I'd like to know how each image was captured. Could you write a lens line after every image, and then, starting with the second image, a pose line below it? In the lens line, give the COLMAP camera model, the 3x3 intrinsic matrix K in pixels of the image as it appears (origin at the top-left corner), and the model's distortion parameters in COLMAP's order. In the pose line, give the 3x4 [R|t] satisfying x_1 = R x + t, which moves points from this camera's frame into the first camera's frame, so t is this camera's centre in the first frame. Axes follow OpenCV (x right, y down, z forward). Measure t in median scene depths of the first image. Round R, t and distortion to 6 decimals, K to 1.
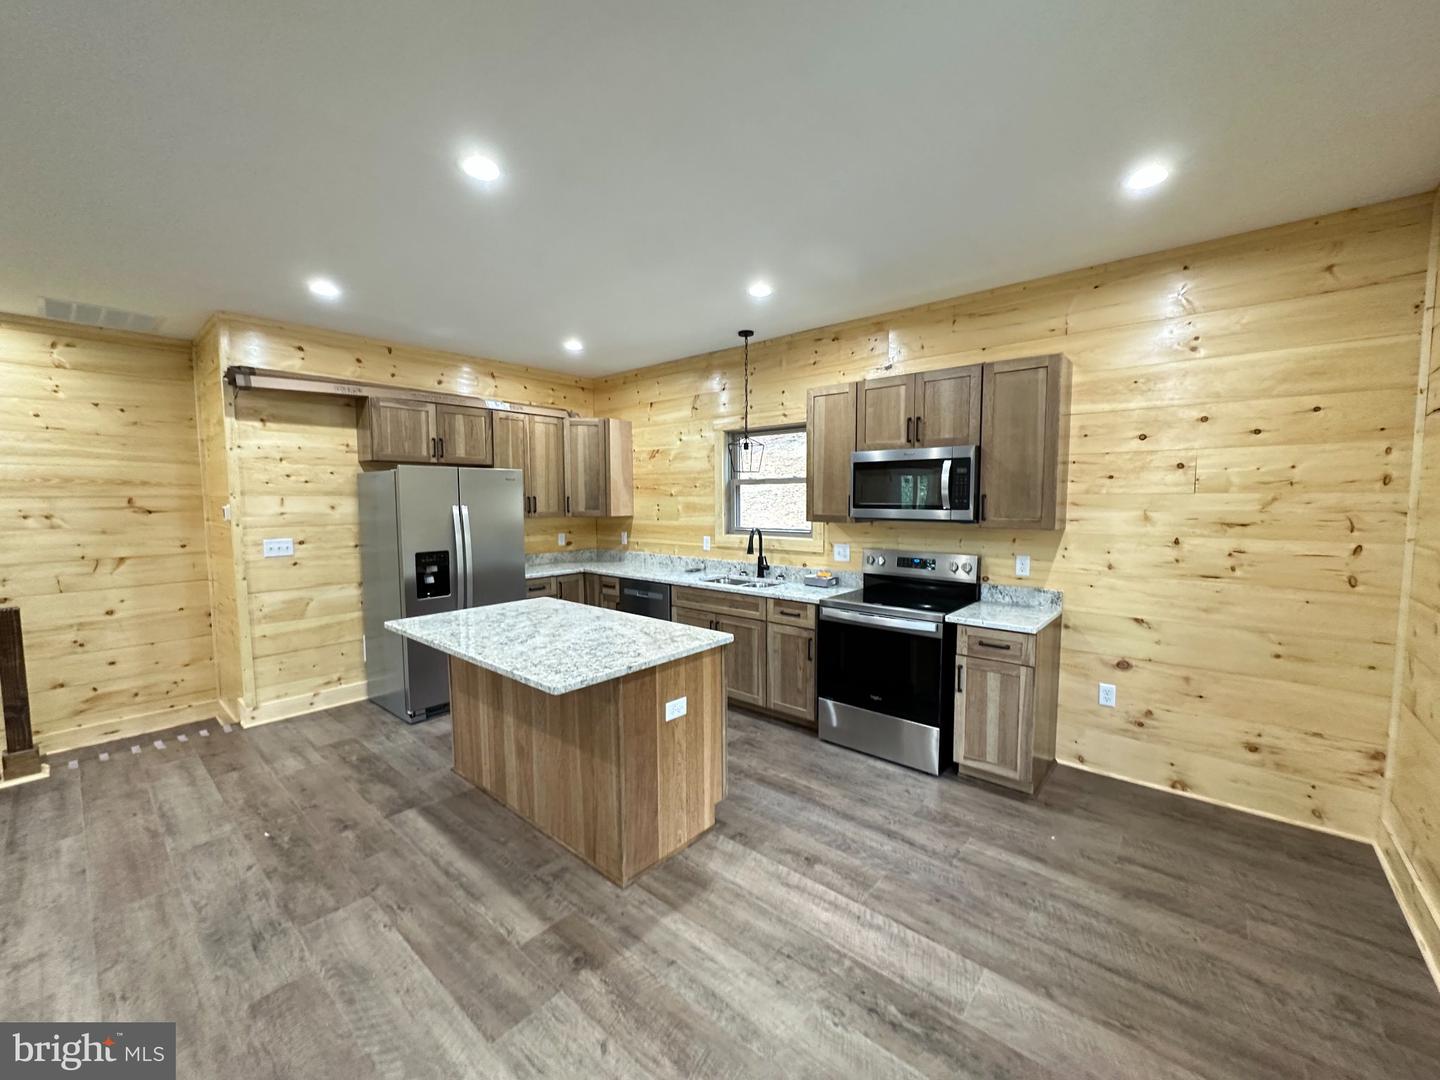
lens RADIAL K [[574.3, 0, 720.0], [0, 574.3, 540.0], [0, 0, 1]] dist [-0.002748, 0.000262]
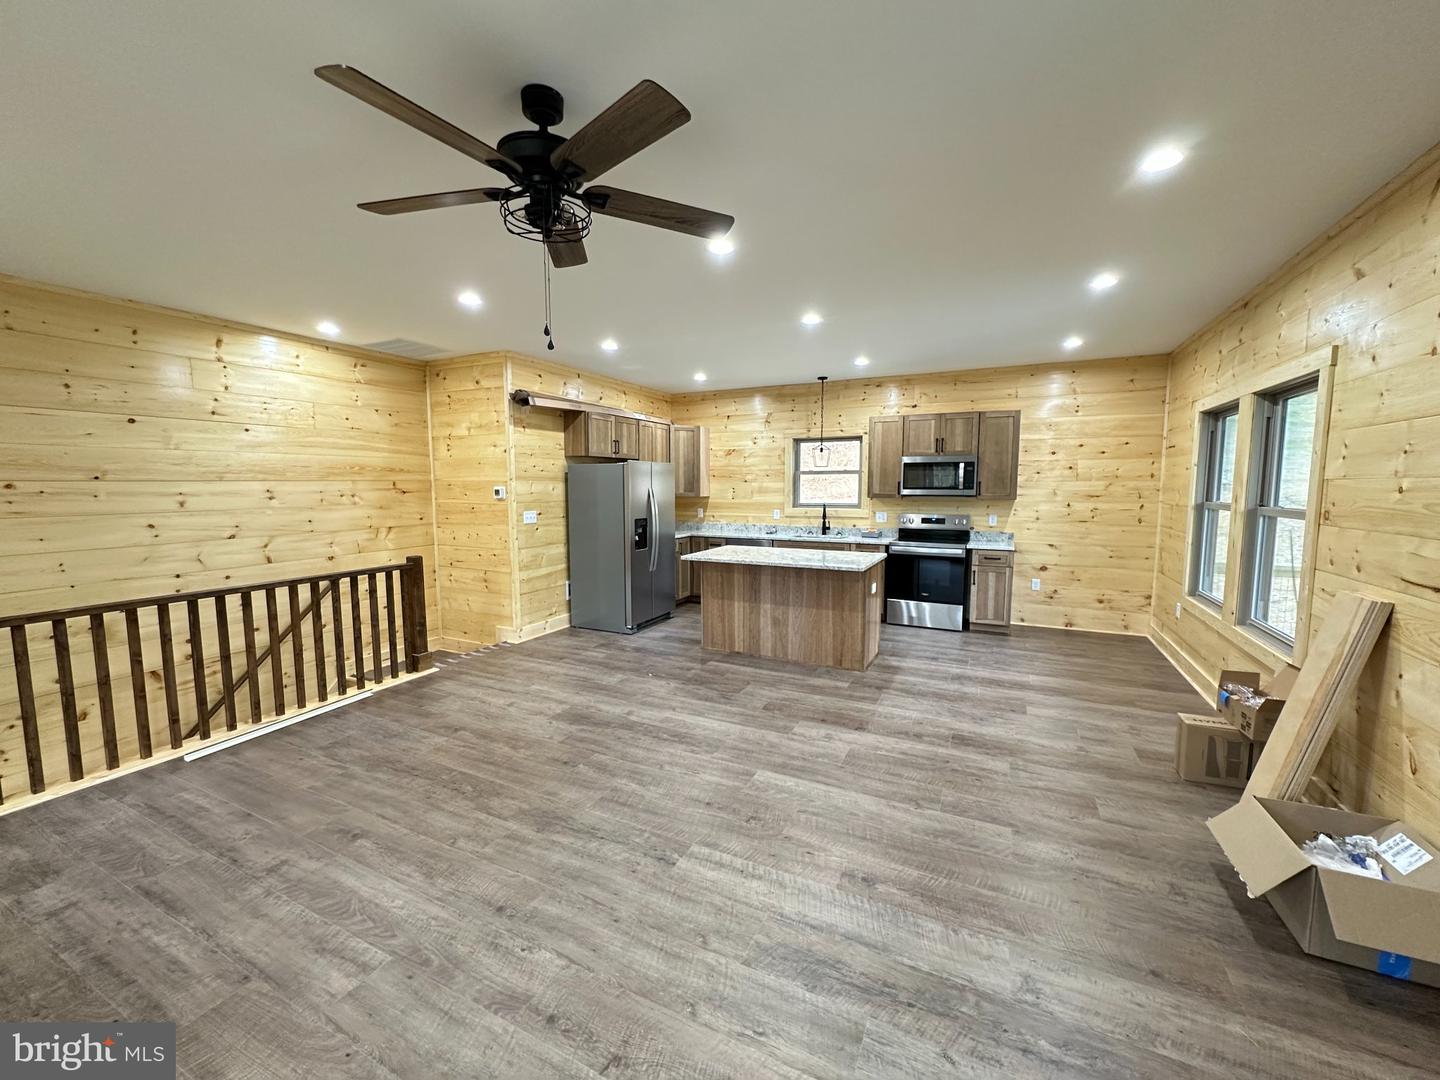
lens RADIAL K [[574.3, 0, 720.0], [0, 574.3, 540.0], [0, 0, 1]] dist [-0.002748, 0.000262]
pose [[0.968065, -0.021265, 0.249796, -0.829895], [0.015929, 0.999600, 0.023363, 0.054238], [-0.250192, -0.018638, 0.968017, -0.604712]]
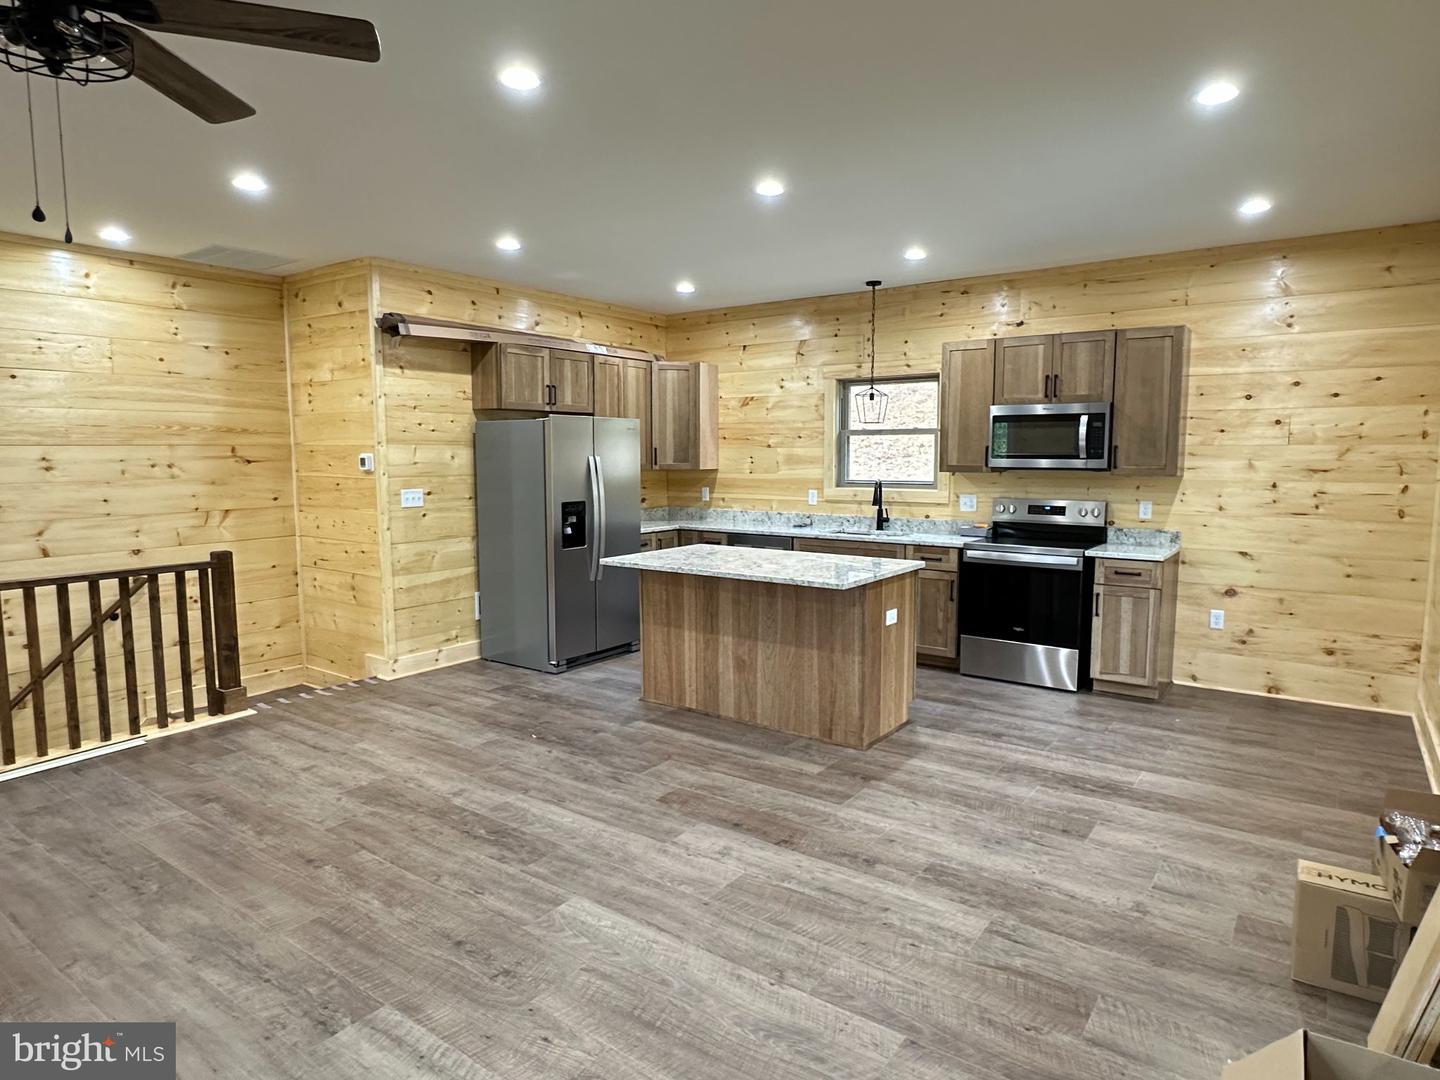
lens RADIAL K [[852.0, 0, 724.6], [0, 852.0, 539.6], [0, 0, 1]] dist [-0.002164, -0.000563]
pose [[0.996171, -0.005828, 0.087231, -0.454058], [0.003467, 0.999624, 0.027199, 0.057273], [-0.087356, -0.026793, 0.995817, -0.607329]]
